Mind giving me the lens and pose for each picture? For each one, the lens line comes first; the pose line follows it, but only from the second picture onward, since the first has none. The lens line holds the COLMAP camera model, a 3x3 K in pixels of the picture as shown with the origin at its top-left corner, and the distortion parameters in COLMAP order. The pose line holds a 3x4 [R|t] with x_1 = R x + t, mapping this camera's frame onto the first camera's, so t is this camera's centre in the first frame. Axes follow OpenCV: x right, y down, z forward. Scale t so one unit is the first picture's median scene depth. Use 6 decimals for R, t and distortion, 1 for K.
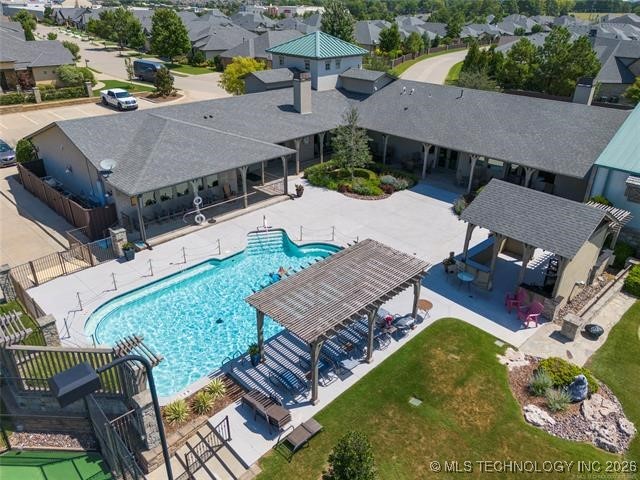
lens RADIAL K [[475.7, 0, 320.0], [0, 475.7, 240.0], [0, 0, 1]] dist [0.059643, -0.054671]
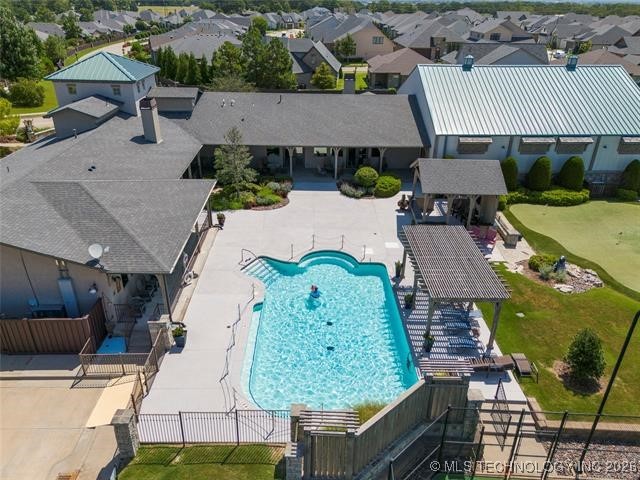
lens RADIAL K [[475.7, 0, 320.0], [0, 475.7, 240.0], [0, 0, 1]] dist [0.059643, -0.054671]
pose [[0.697867, -0.329008, 0.636188, -0.499174], [0.320688, 0.937773, 0.133195, -0.120191], [-0.640423, 0.111065, 0.759950, 0.128826]]
